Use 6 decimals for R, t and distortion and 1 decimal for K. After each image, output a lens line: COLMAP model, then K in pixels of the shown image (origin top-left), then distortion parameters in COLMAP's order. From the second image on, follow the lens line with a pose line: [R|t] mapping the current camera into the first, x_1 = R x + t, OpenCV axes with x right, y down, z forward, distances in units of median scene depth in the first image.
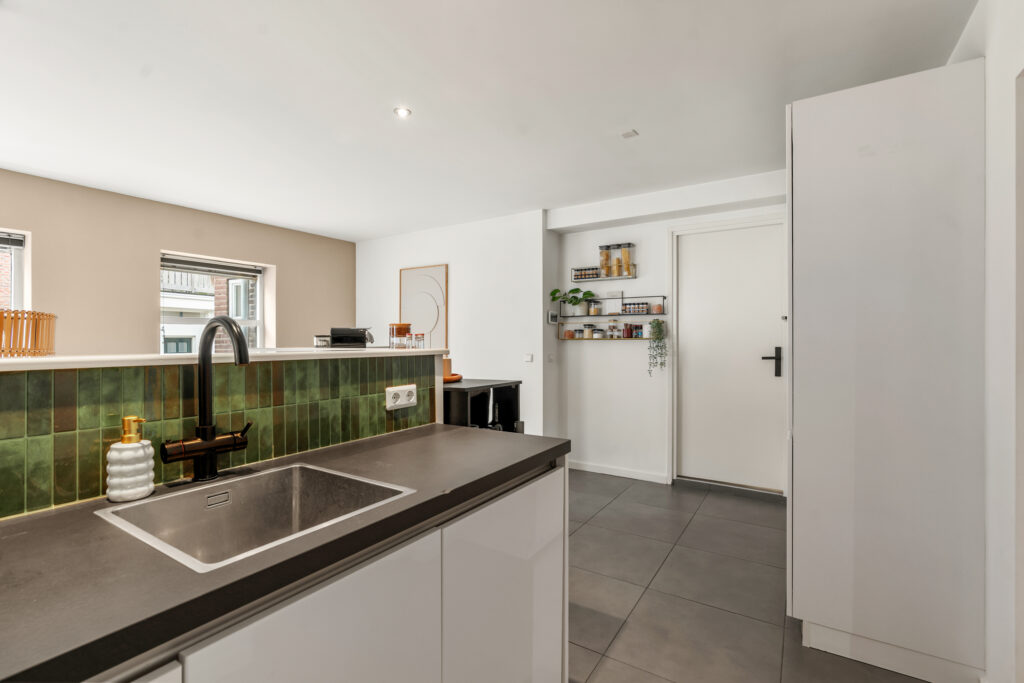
lens RADIAL K [[467.2, 0, 481.6], [0, 467.2, 343.5], [0, 0, 1]] dist [-0.005718, 0.002081]
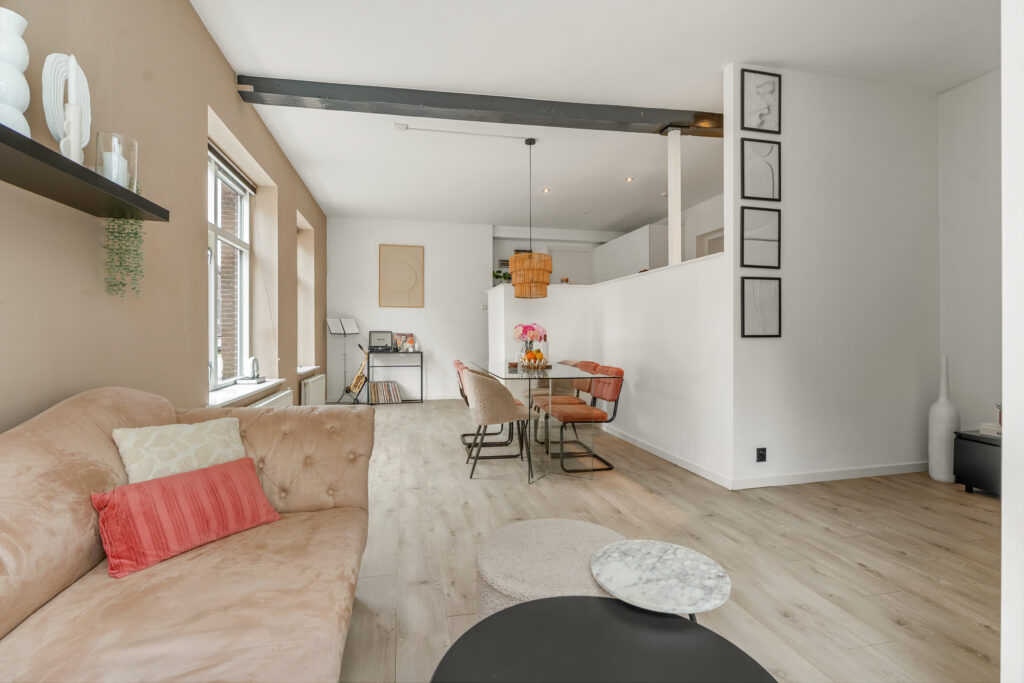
lens RADIAL K [[467.2, 0, 499.8], [0, 467.2, 337.0], [0, 0, 1]] dist [-0.005718, 0.002081]
pose [[0.696392, -0.001522, 0.717660, -1.104471], [0.001261, 0.999999, 0.000897, 0.139372], [-0.717661, 0.000280, 0.696393, -0.272976]]
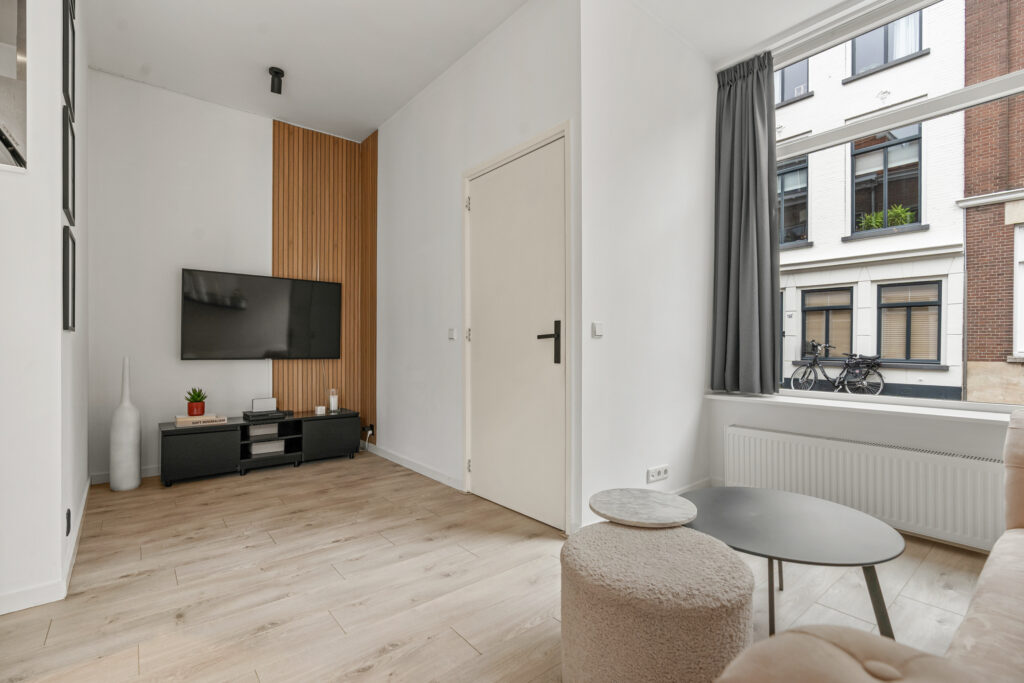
lens RADIAL K [[467.2, 0, 509.4], [0, 467.2, 342.9], [0, 0, 1]] dist [-0.005718, 0.002081]
pose [[-0.956509, 0.007716, 0.291601, -0.835741], [0.006678, 0.999967, -0.004554, 0.156584], [-0.291627, -0.002409, -0.956529, 0.248389]]
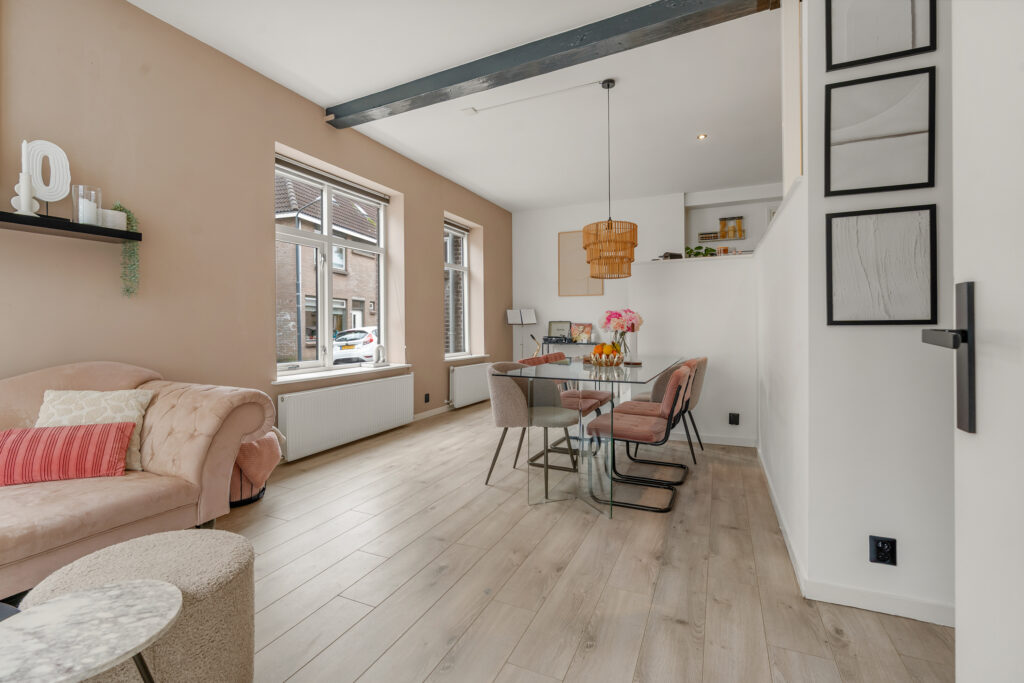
lens RADIAL K [[467.2, 0, 494.9], [0, 467.2, 329.2], [0, 0, 1]] dist [-0.005718, 0.002081]
pose [[0.989668, -0.003317, 0.143339, -0.661571], [0.003061, 0.999993, 0.002011, 0.142899], [-0.143344, -0.001551, 0.989672, -0.389083]]
